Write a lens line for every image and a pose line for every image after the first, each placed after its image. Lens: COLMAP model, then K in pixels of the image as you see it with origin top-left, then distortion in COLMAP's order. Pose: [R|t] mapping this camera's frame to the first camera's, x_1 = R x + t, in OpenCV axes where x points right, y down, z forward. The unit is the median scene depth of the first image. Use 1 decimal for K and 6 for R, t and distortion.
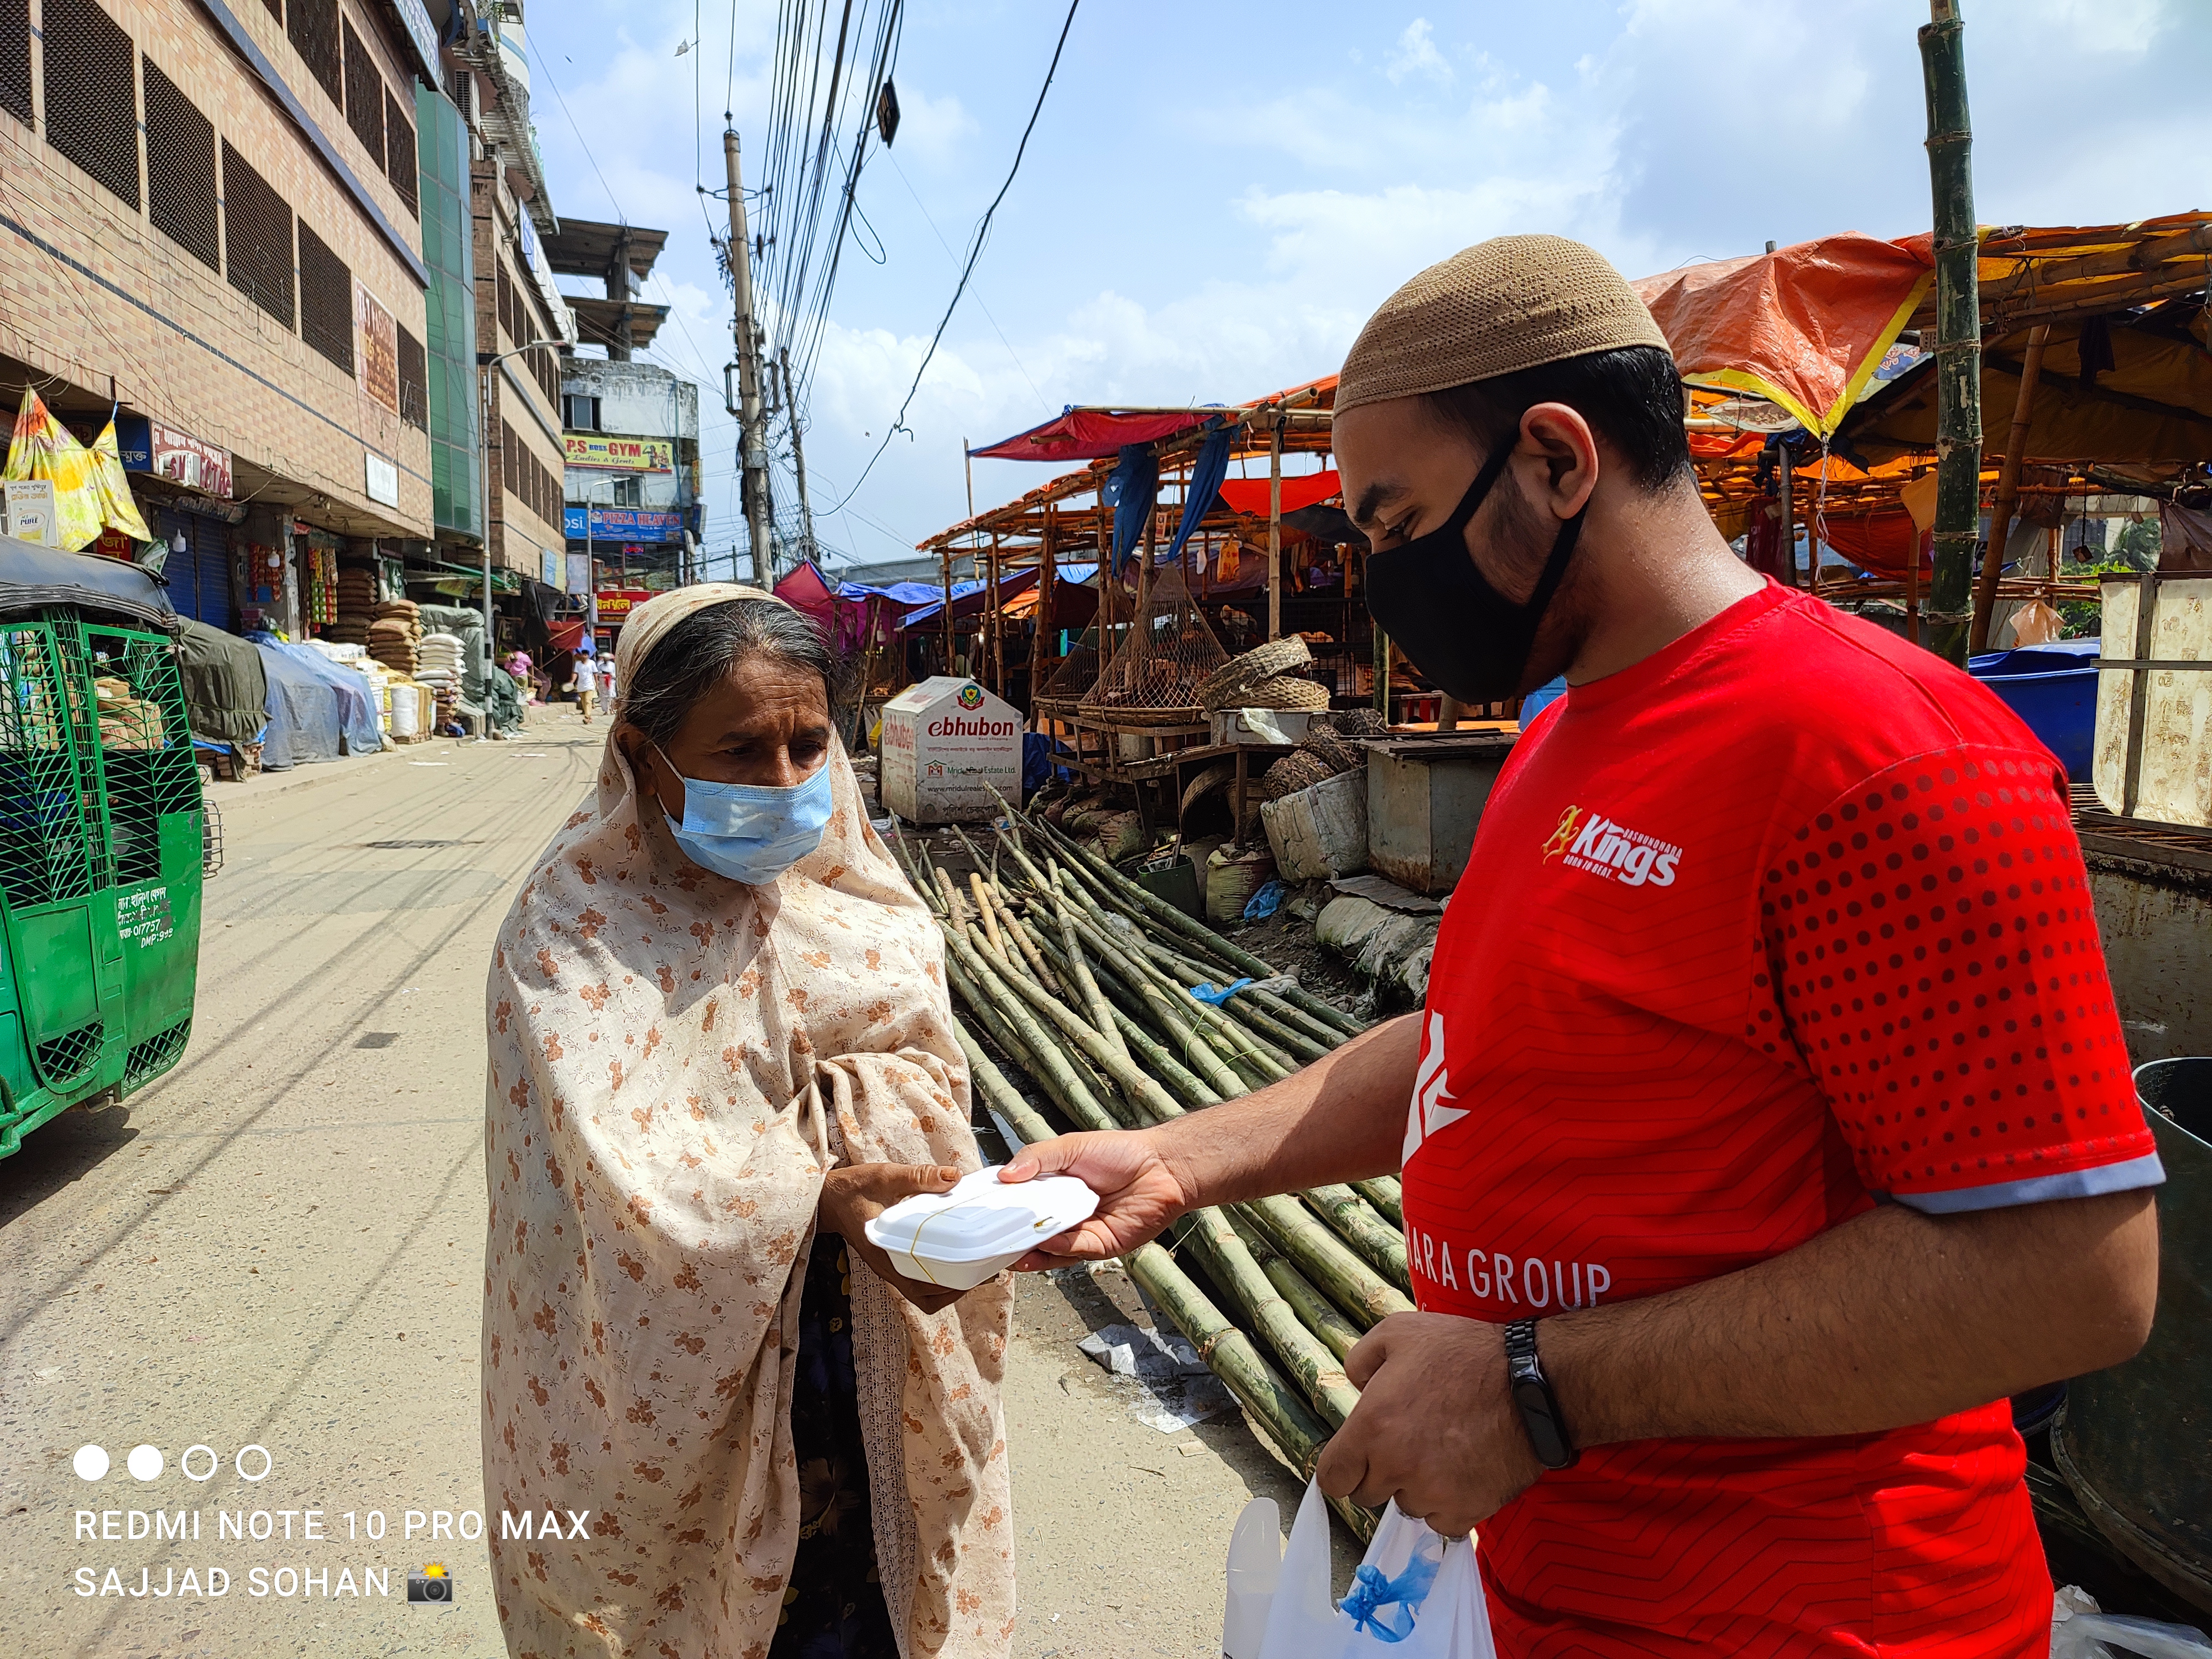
lens RADIAL K [[1600.9, 0, 1101.1], [0, 1600.9, 829.1], [0, 0, 1]] dist [-0.002145, -0.006619]
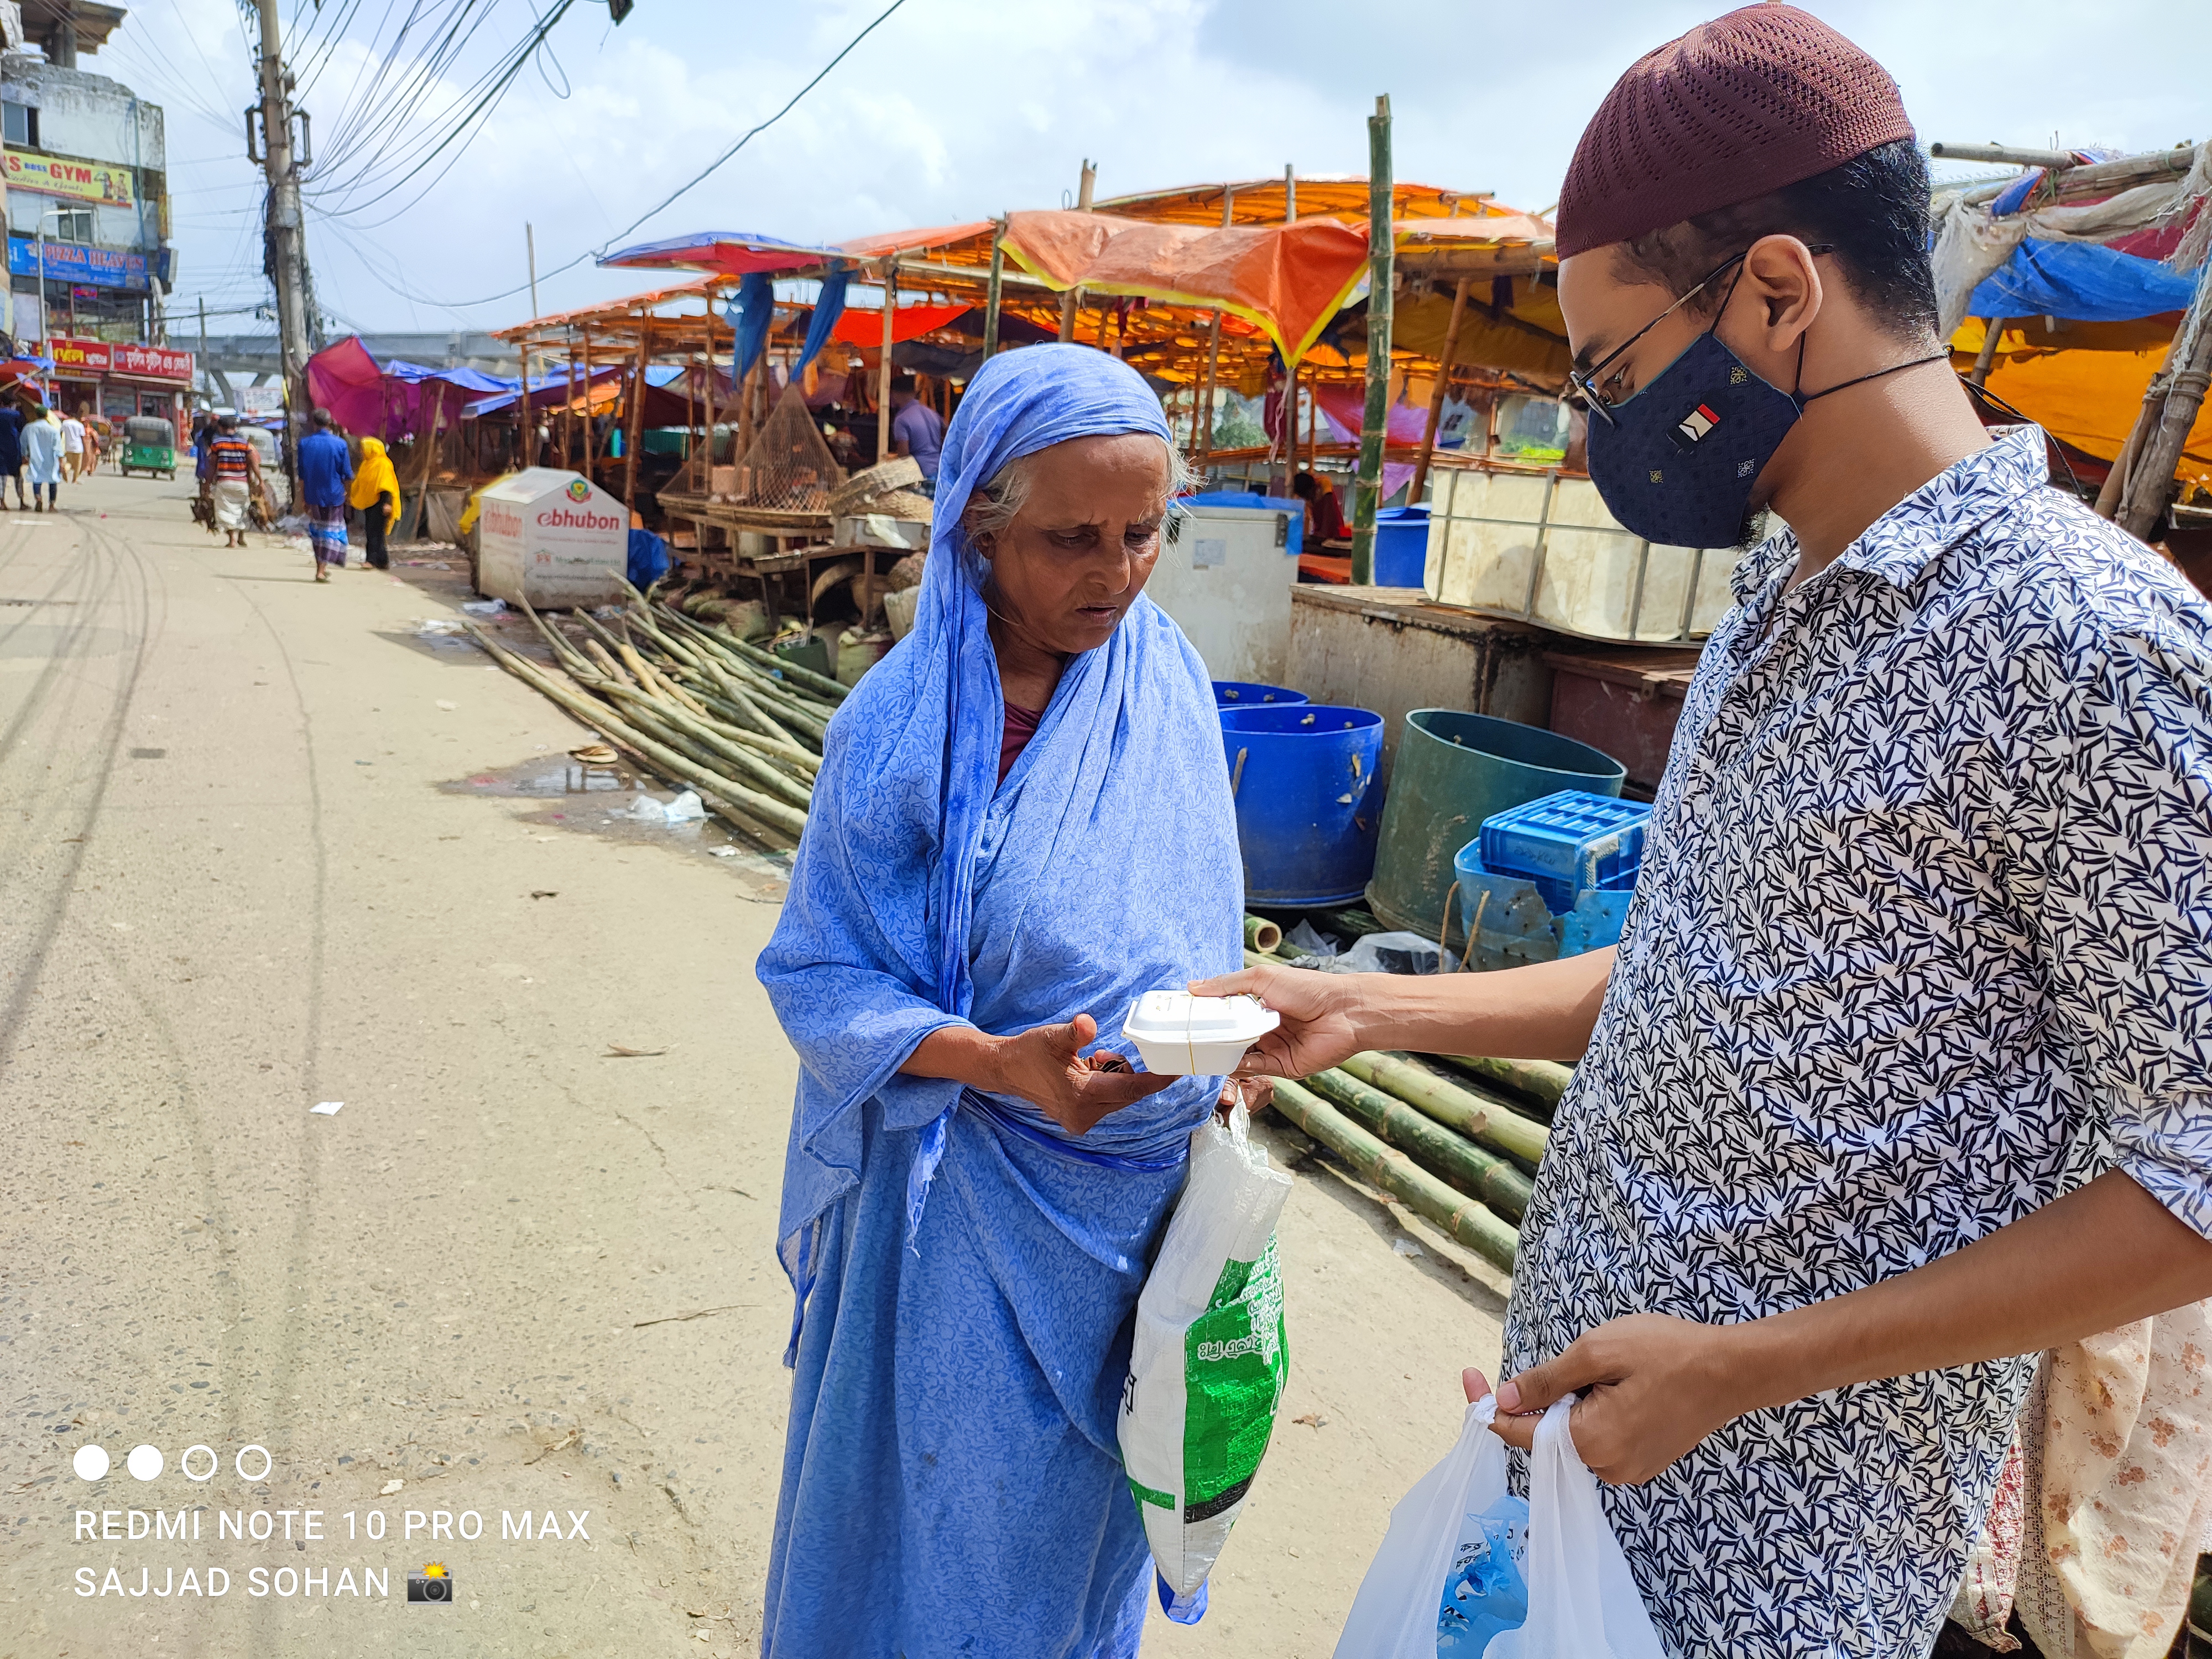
lens RADIAL K [[1600.9, 0, 1112.0], [0, 1600.9, 835.7], [0, 0, 1]] dist [-0.002145, -0.006619]
pose [[0.955459, 0.006920, 0.295041, -0.040053], [-0.040585, 0.993308, 0.108134, 0.011811], [-0.292318, -0.115292, 0.949346, -0.103924]]
